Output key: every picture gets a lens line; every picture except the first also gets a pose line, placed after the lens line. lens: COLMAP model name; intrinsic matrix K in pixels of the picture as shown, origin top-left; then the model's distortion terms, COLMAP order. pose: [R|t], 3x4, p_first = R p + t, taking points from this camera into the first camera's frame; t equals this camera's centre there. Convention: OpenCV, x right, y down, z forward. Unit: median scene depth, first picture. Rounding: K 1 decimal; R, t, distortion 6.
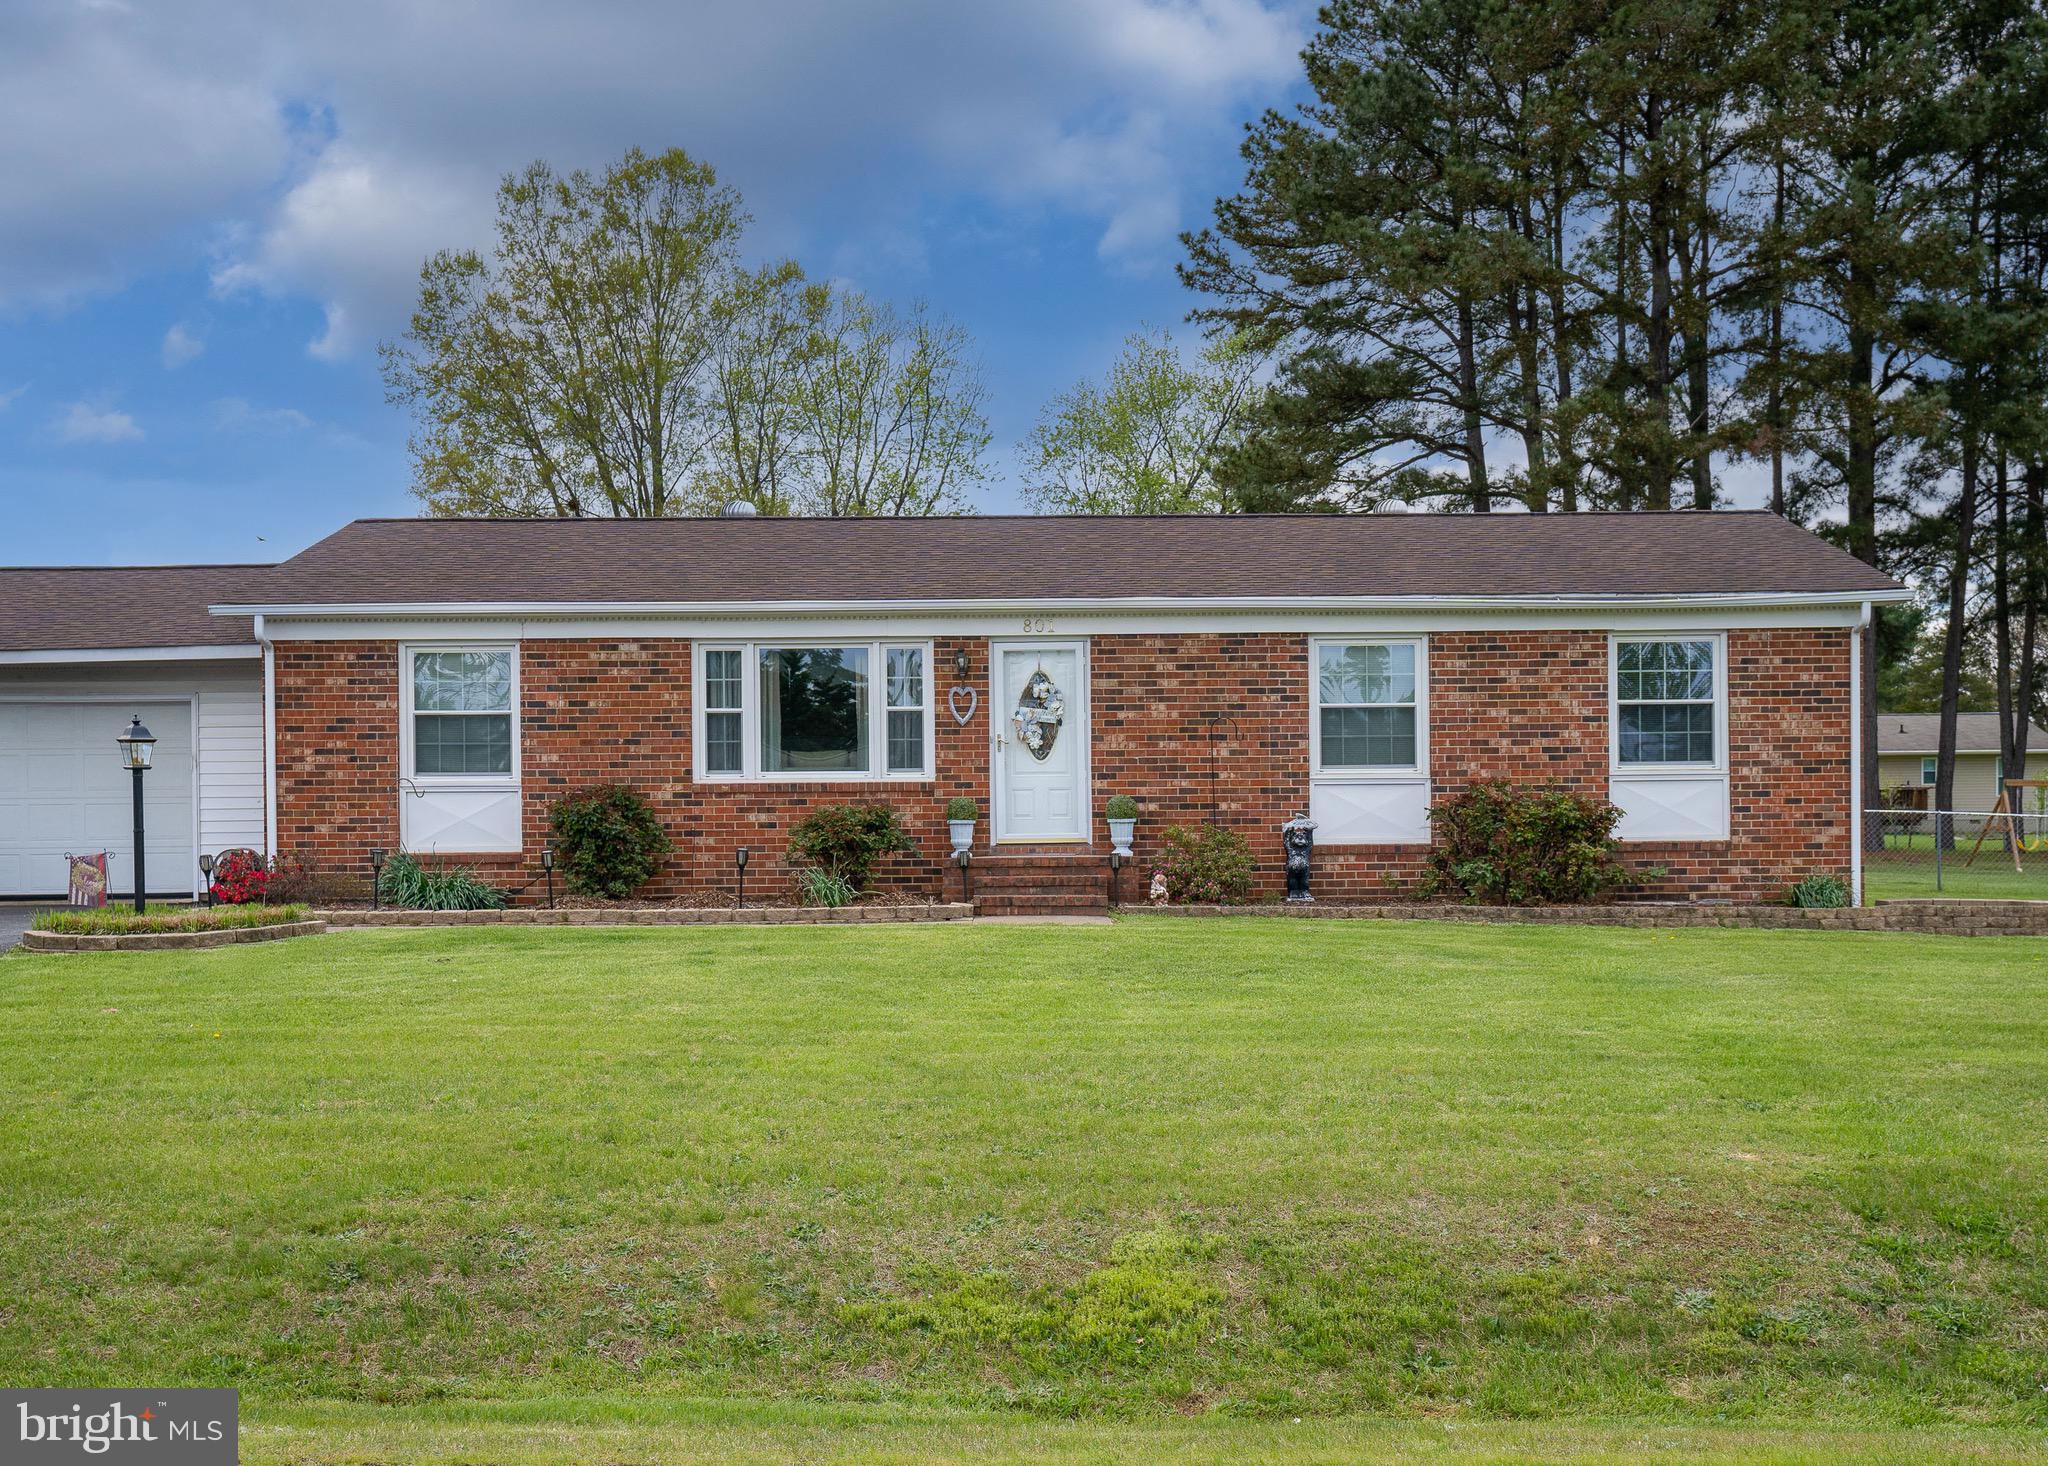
lens RADIAL K [[2072.2, 0, 1031.2], [0, 2072.2, 846.4], [0, 0, 1]] dist [0.018623, 0.003240]
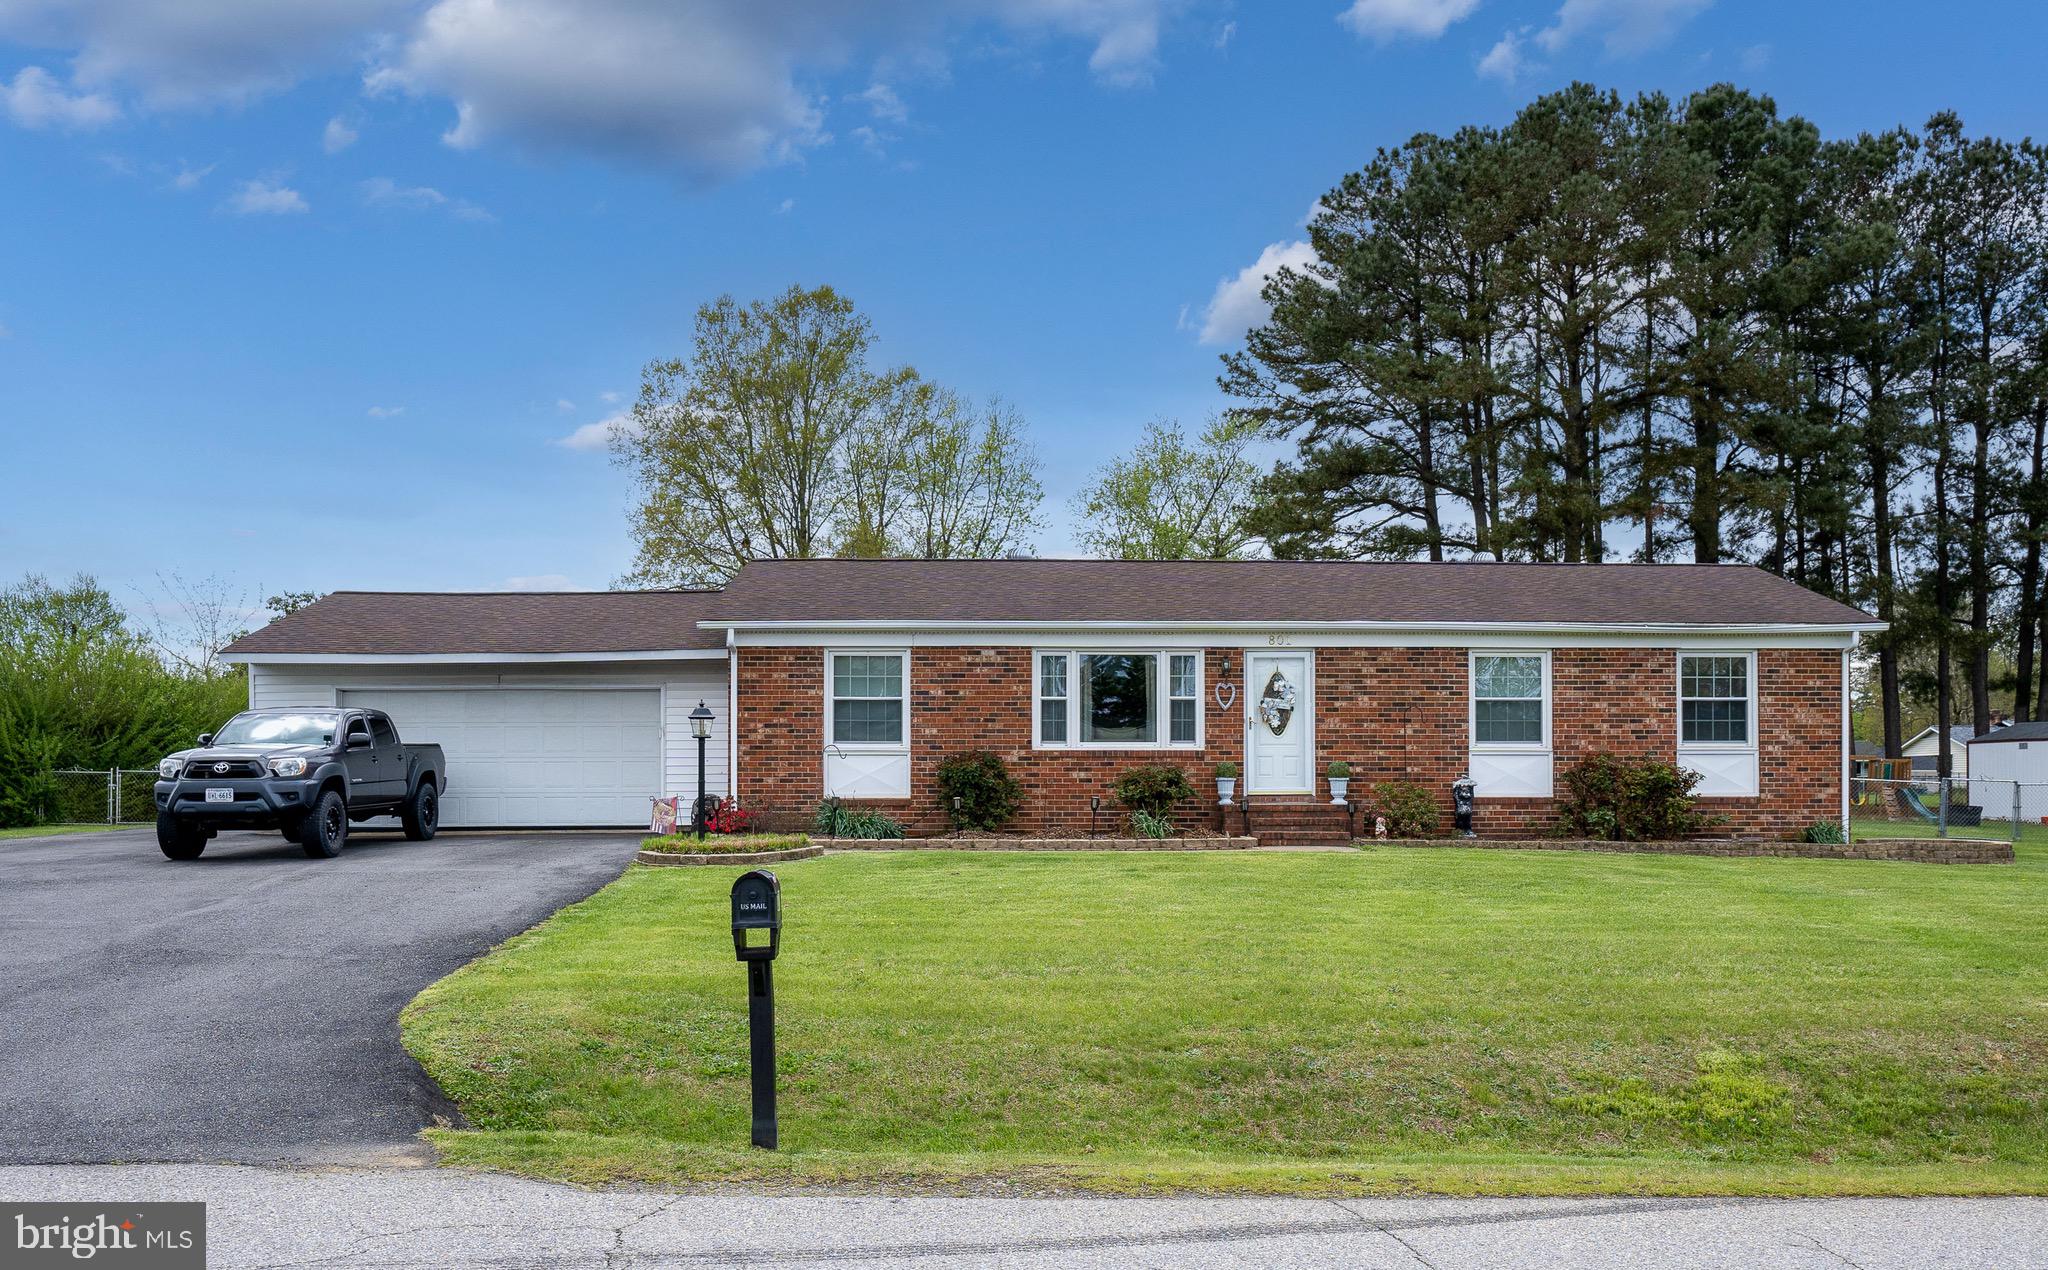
lens RADIAL K [[1543.5, 0, 1025.2], [0, 1543.5, 778.4], [0, 0, 1]] dist [-0.042610, 0.007055]
pose [[0.999896, 0.008222, 0.011867, -0.180720], [-0.008082, 0.999897, -0.011840, 0.001223], [-0.011963, 0.011743, 0.999859, -0.044840]]
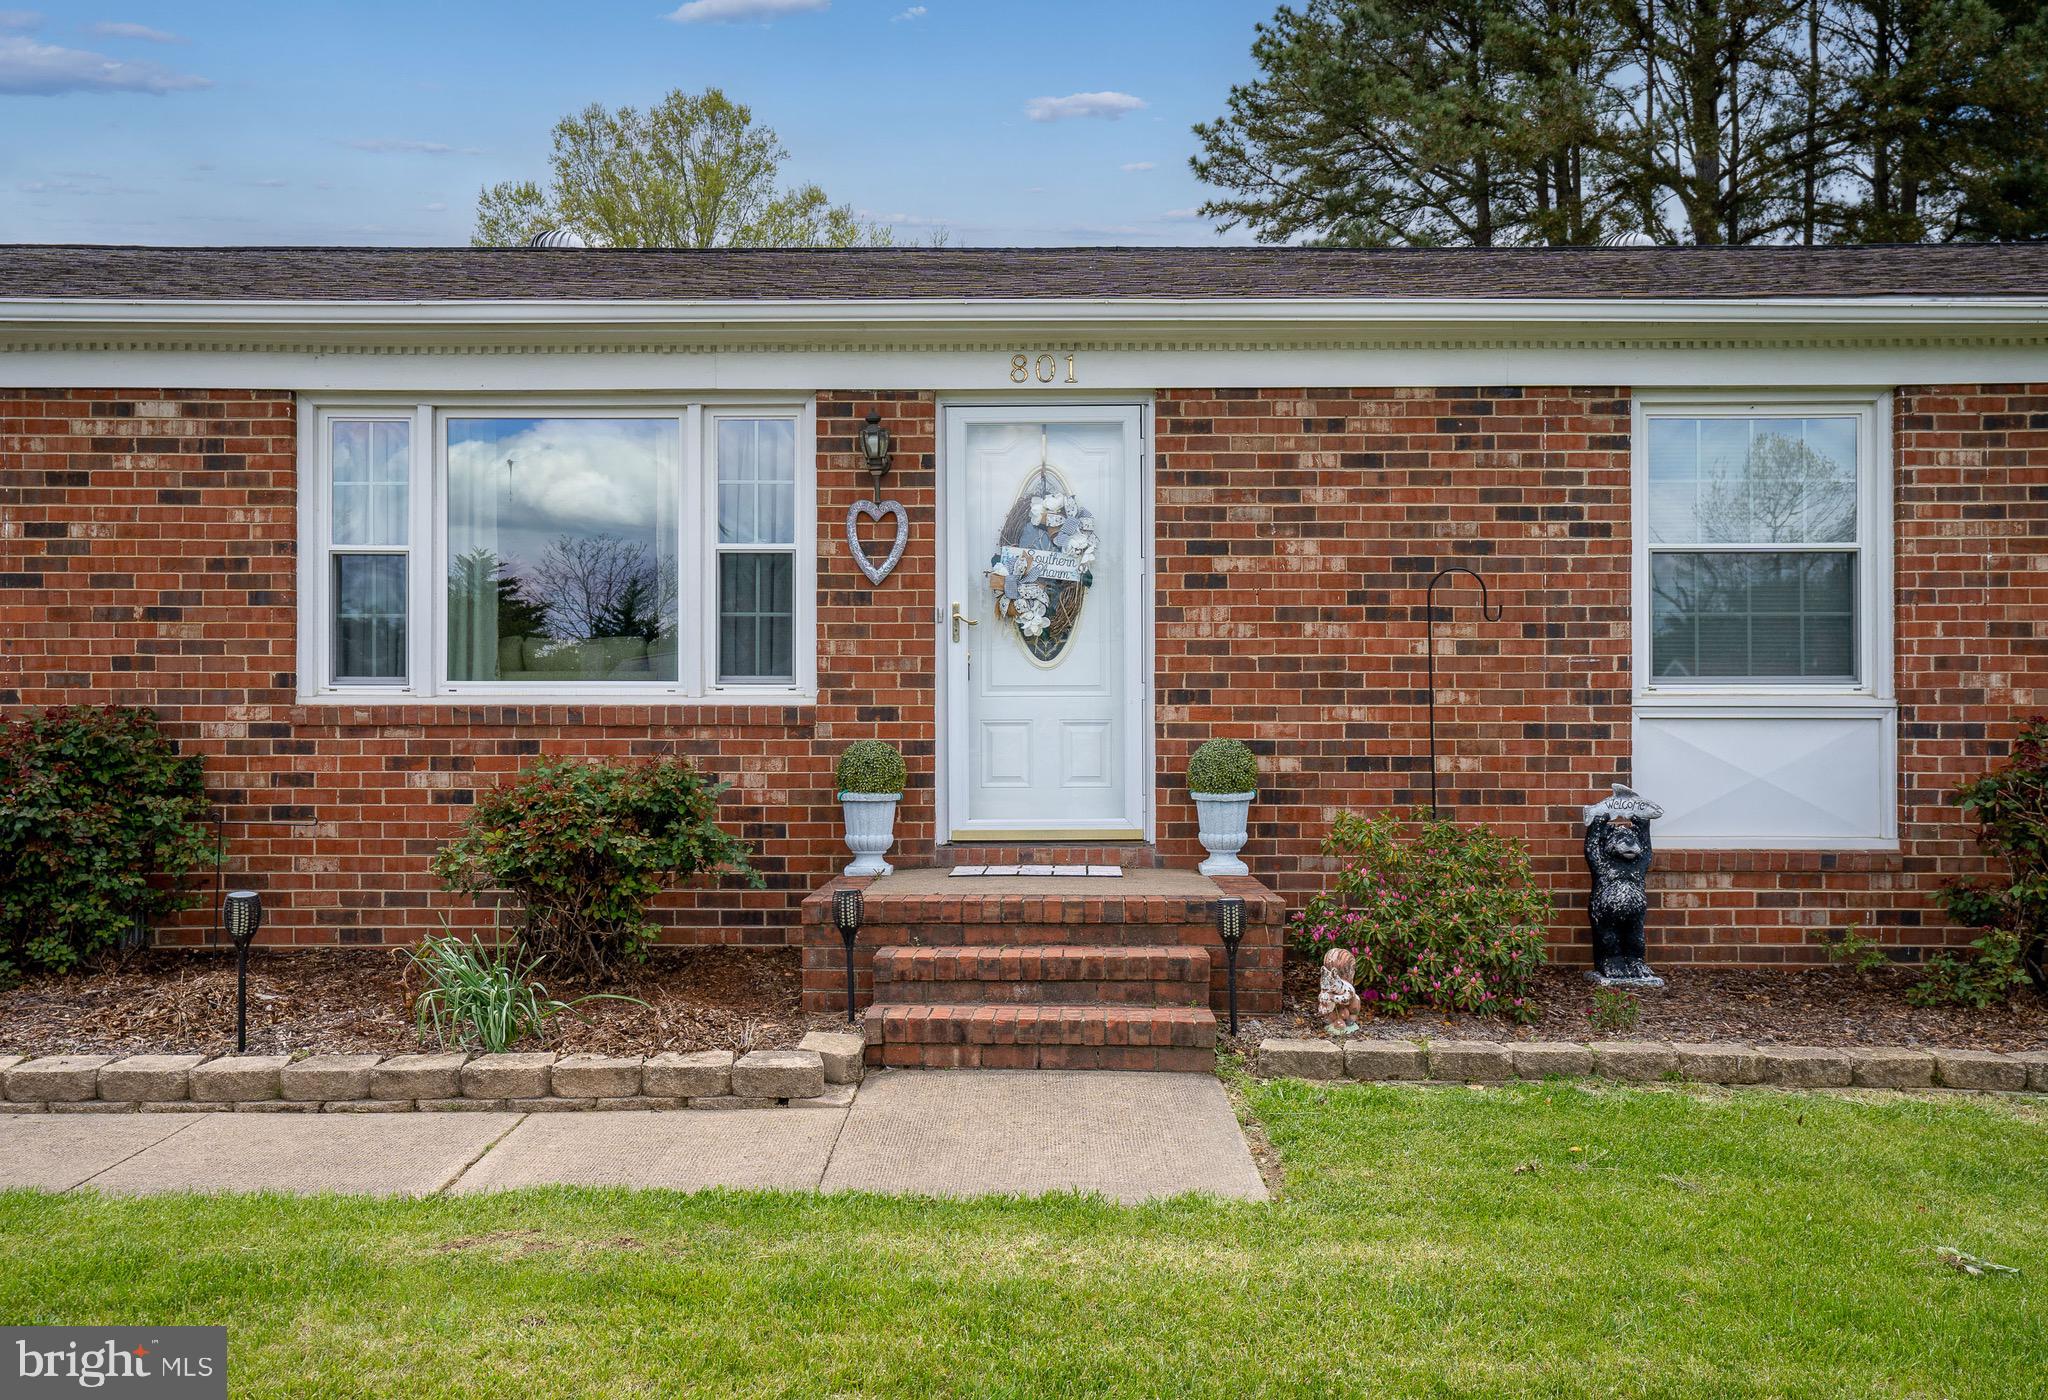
lens RADIAL K [[1598.2, 0, 1024.0], [0, 1598.2, 700.0], [0, 0, 1]] dist [-0.002732, 0.047826]
pose [[0.999909, 0.008246, -0.010661, 0.003673], [-0.008389, 0.999875, -0.013369, -0.028076], [0.010550, 0.013457, 0.999854, 0.645261]]
